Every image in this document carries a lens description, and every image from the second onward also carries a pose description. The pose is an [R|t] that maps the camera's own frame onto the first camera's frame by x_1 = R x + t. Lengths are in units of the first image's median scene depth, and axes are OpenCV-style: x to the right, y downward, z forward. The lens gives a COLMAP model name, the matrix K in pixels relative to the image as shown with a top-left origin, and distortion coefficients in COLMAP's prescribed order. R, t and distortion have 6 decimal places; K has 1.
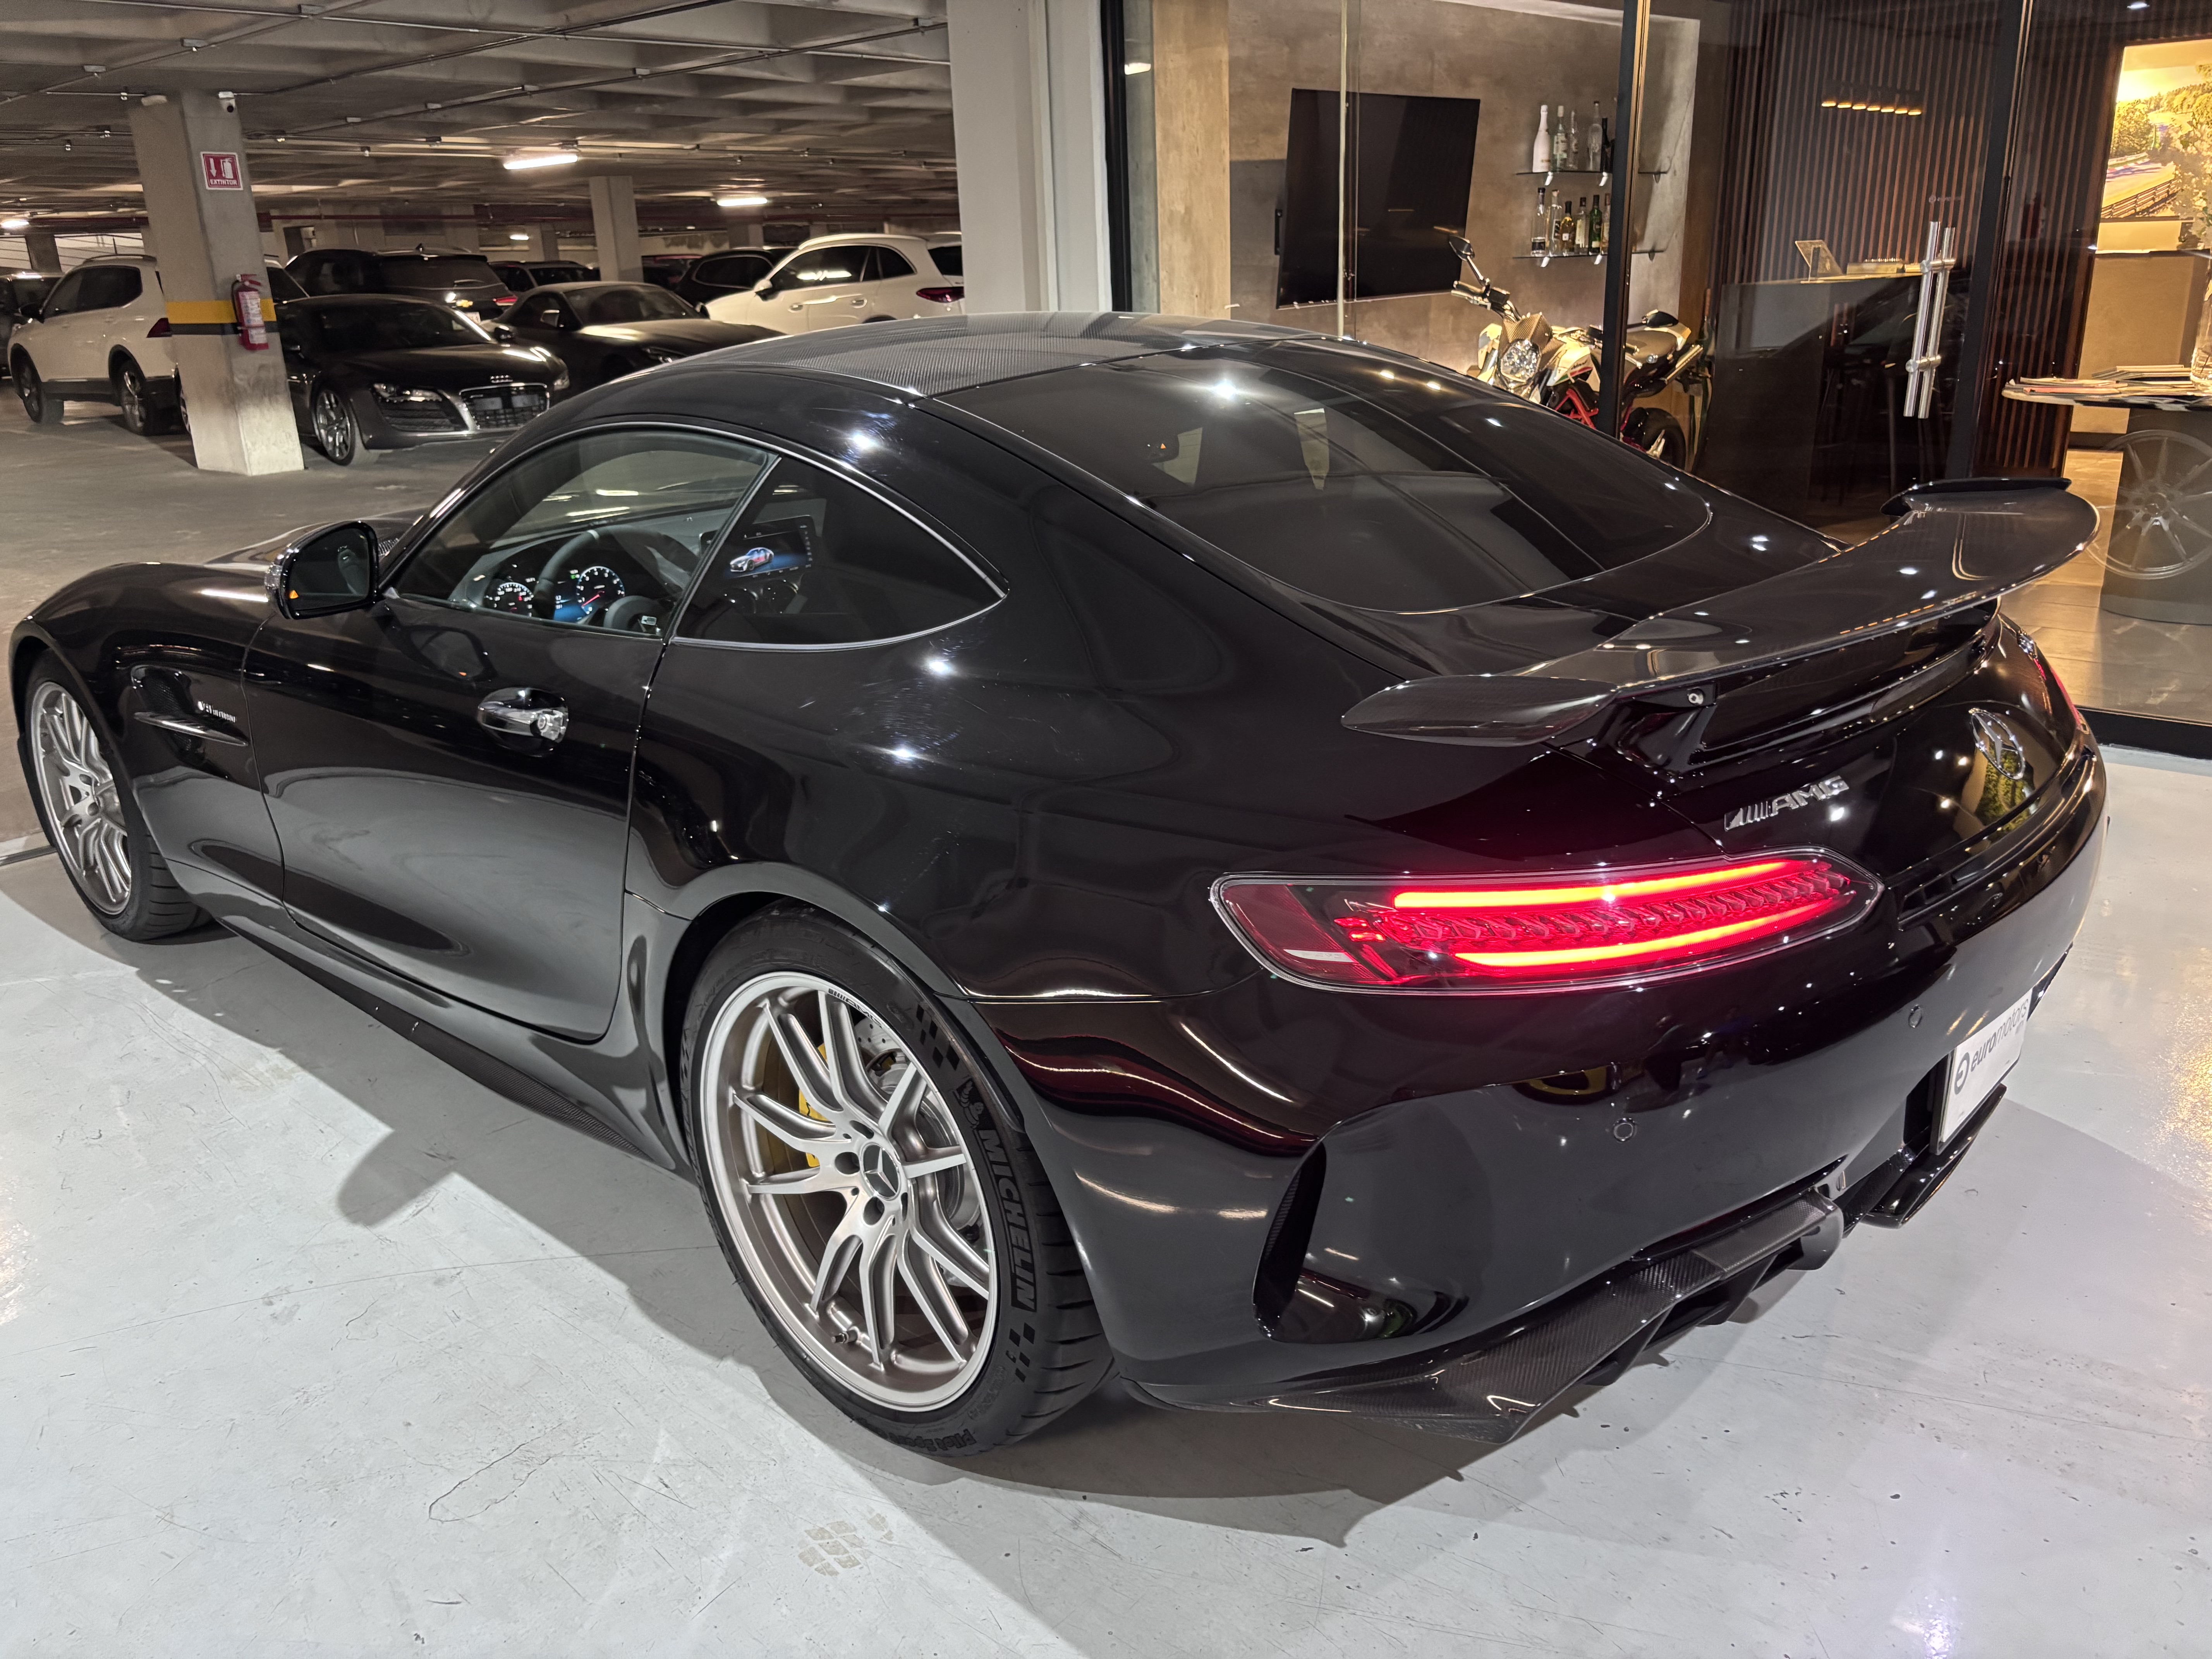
lens RADIAL K [[1693.7, 0, 1106.0], [0, 1693.7, 829.5], [0, 0, 1]] dist [0.053249, -0.069722]
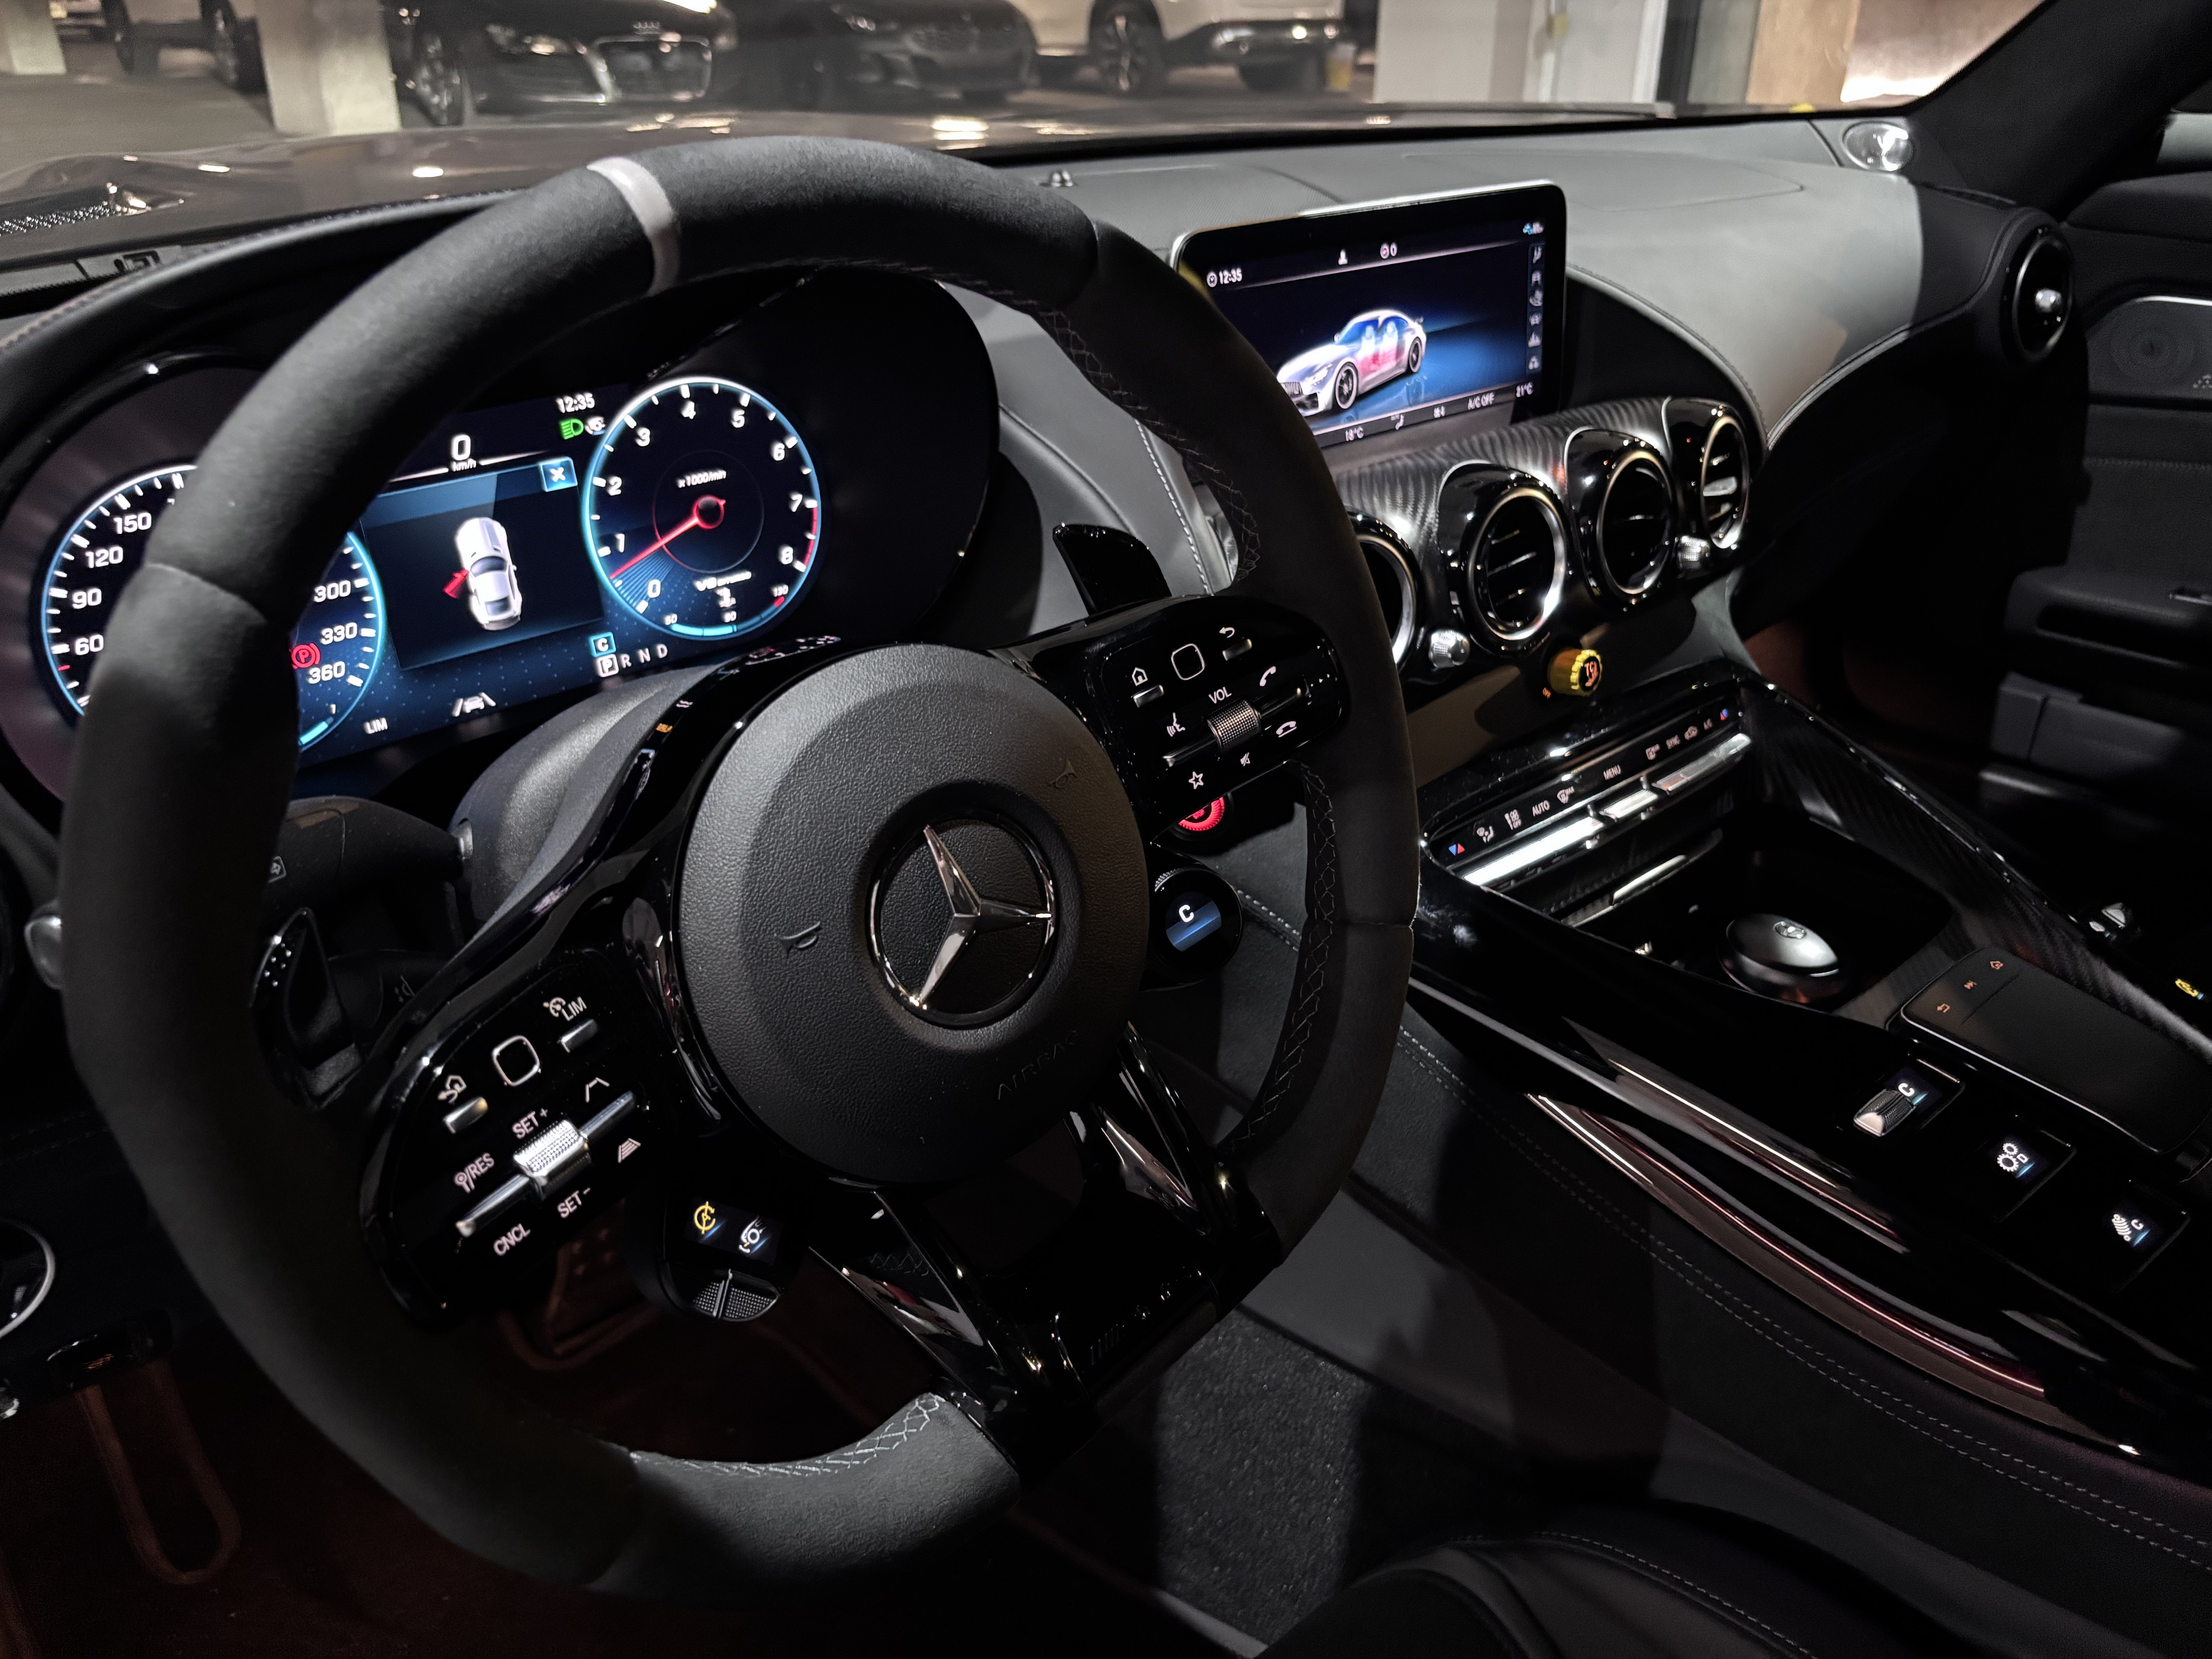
lens RADIAL K [[1693.7, 0, 1106.0], [0, 1693.7, 829.5], [0, 0, 1]] dist [0.053249, -0.069722]
pose [[0.993629, 0.082418, -0.076873, -0.059749], [-0.070483, 0.986653, 0.146792, -0.034622], [0.087945, -0.140439, 0.986176, 0.205483]]
